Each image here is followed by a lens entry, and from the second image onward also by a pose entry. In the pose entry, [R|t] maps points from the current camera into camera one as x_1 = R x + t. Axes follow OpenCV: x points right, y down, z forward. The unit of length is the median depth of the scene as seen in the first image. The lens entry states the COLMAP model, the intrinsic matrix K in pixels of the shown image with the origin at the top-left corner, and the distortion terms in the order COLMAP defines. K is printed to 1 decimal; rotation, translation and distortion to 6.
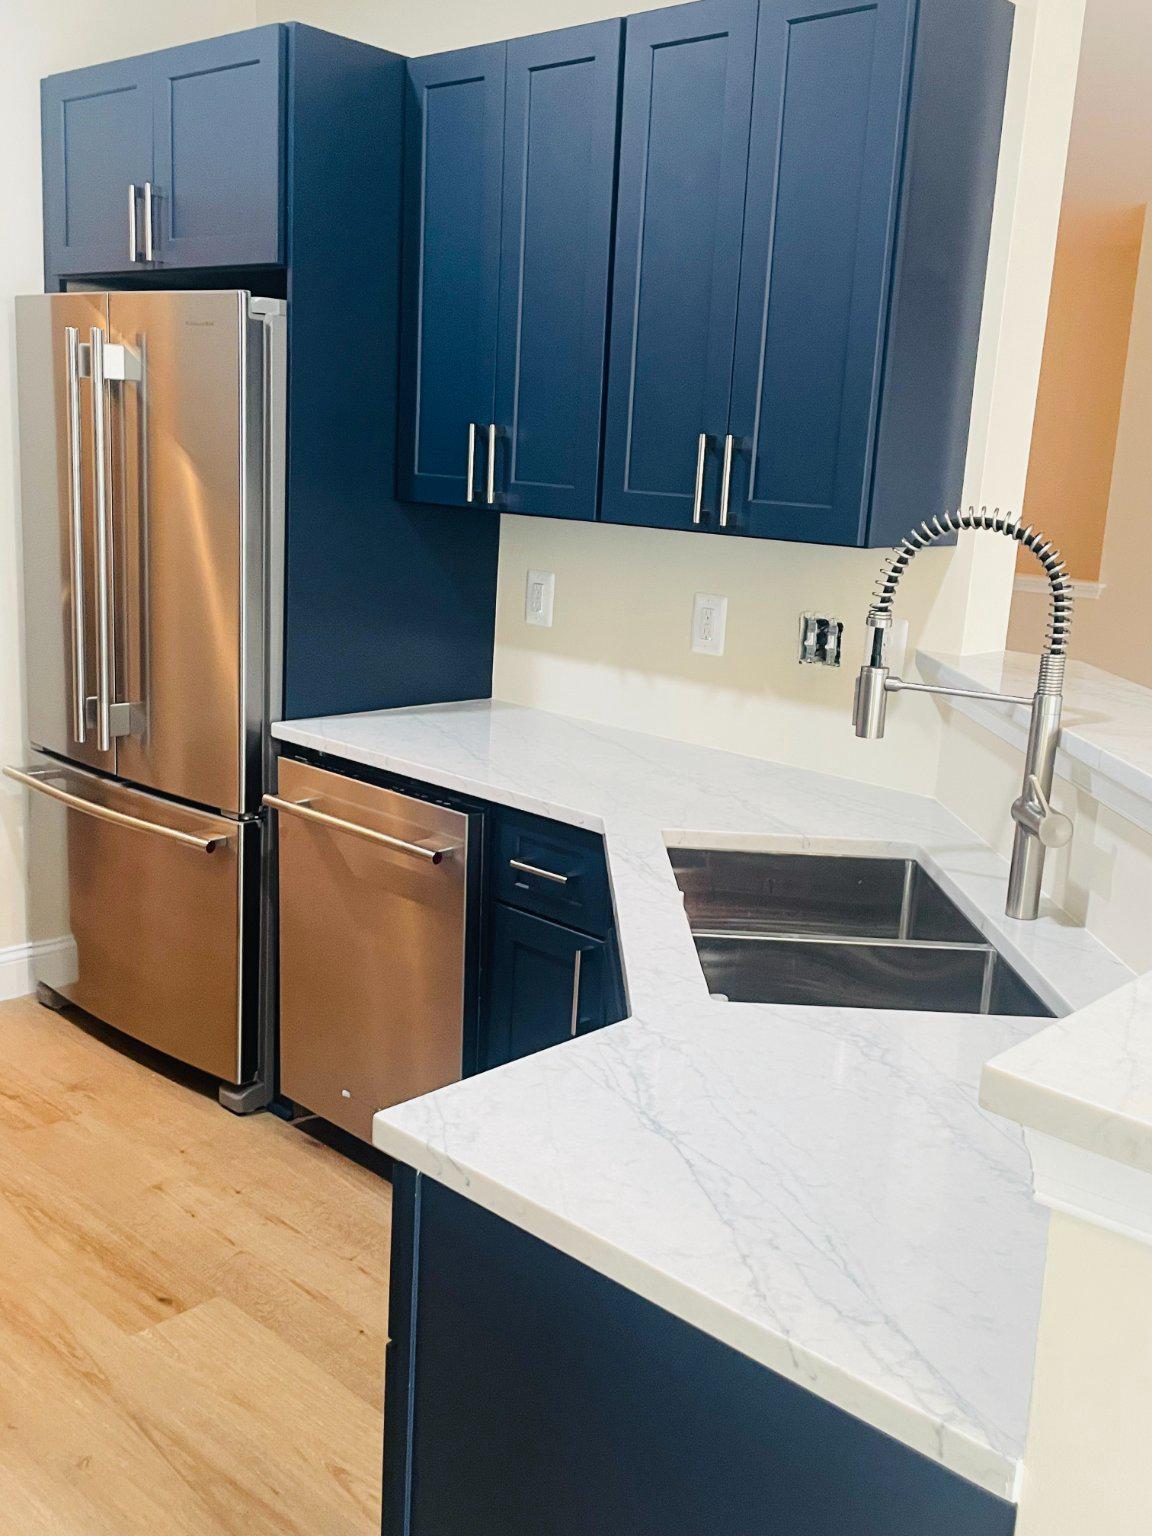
lens RADIAL K [[1477.9, 0, 576.0], [0, 1477.9, 768.0], [0, 0, 1]] dist [0.105325, -0.144378]
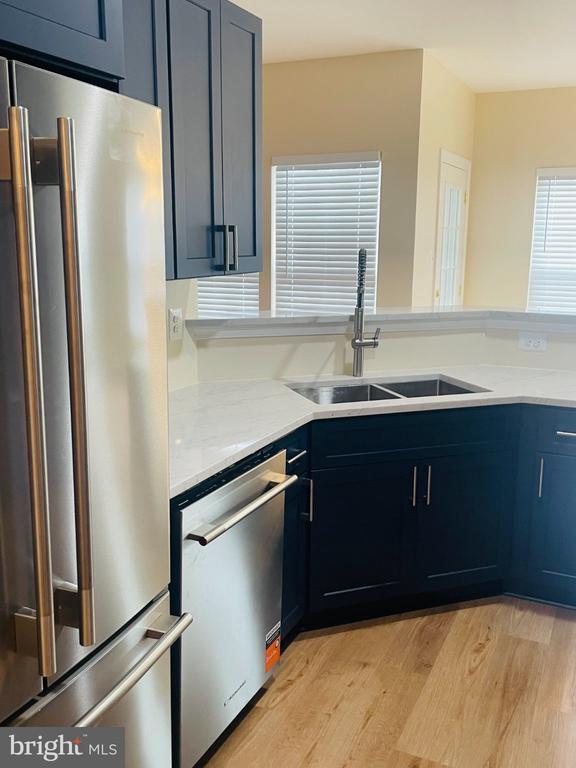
lens RADIAL K [[739.0, 0, 288.0], [0, 739.0, 384.0], [0, 0, 1]] dist [0.105325, -0.144378]
pose [[-0.321755, -0.238306, 0.916343, -0.980583], [0.184454, 0.933488, 0.307532, -0.355993], [-0.928682, 0.267973, -0.256398, 1.358164]]
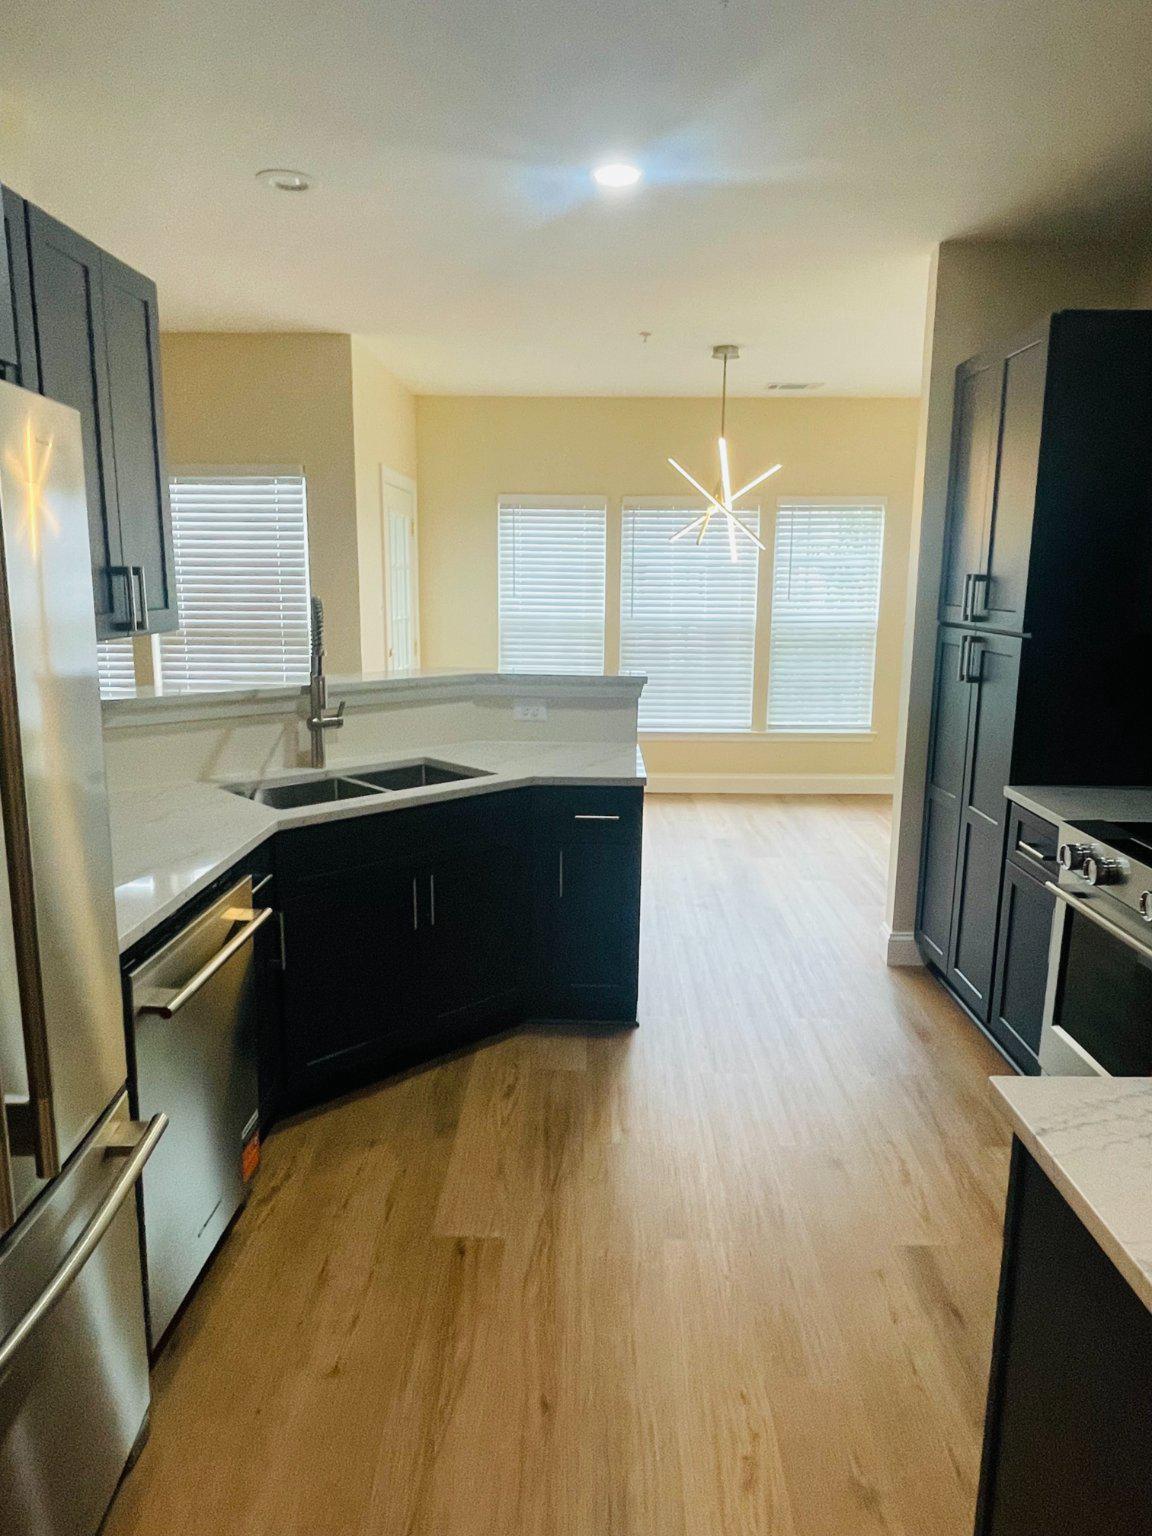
lens RADIAL K [[1002.2, 0, 576.0], [0, 1002.2, 768.0], [0, 0, 1]] dist [-0.000722, -0.000199]
pose [[-0.673778, -0.194216, 0.712954, -0.980542], [0.121522, 0.922581, 0.366165, -0.384428], [-0.728873, 0.333354, -0.598013, 1.448588]]
